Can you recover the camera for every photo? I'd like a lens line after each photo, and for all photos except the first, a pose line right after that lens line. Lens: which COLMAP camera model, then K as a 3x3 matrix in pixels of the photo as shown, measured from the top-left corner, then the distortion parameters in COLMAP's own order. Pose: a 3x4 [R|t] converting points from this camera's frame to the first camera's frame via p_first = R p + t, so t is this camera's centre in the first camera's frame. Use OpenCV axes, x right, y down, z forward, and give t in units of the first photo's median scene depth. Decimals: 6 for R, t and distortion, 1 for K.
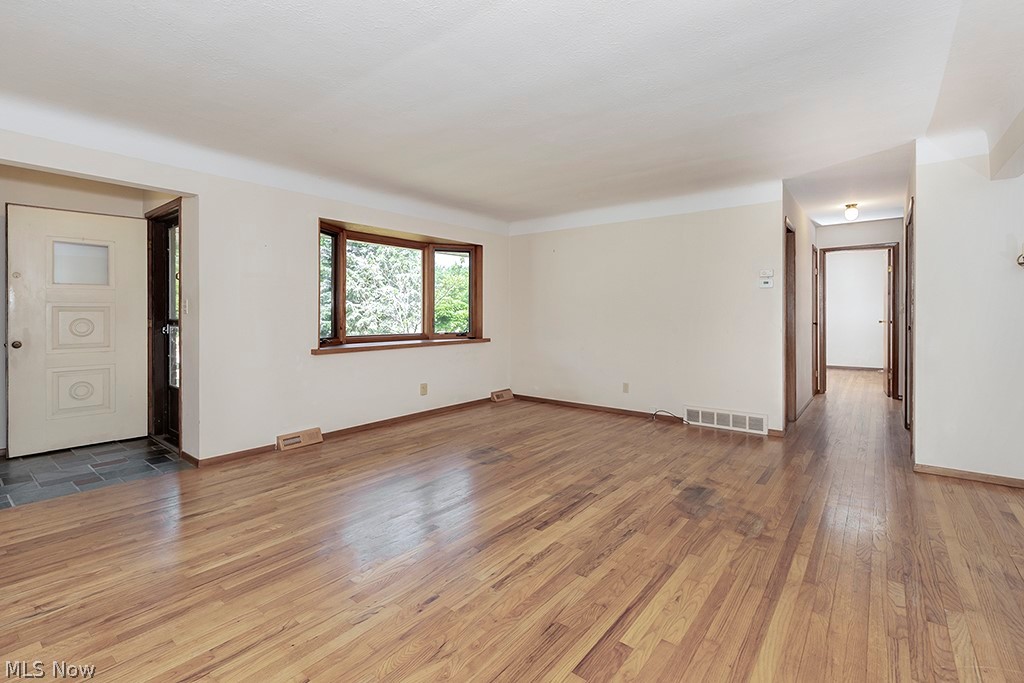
lens RADIAL K [[463.4, 0, 513.7], [0, 463.4, 322.4], [0, 0, 1]] dist [-0.000072, -0.000146]
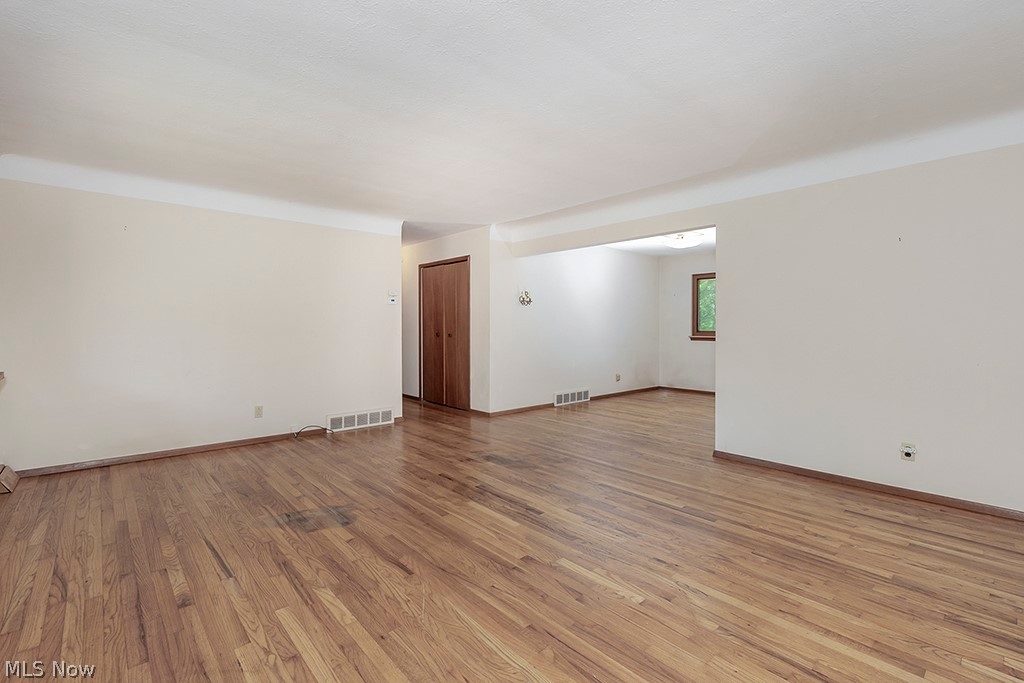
lens RADIAL K [[458.9, 0, 490.7], [0, 458.9, 326.0], [0, 0, 1]] dist [0.002733, -0.000158]
pose [[0.193482, 0.000749, 0.981103, -0.922306], [0.016256, 0.999860, -0.003969, -0.011590], [-0.980969, 0.016717, 0.193443, 0.761343]]
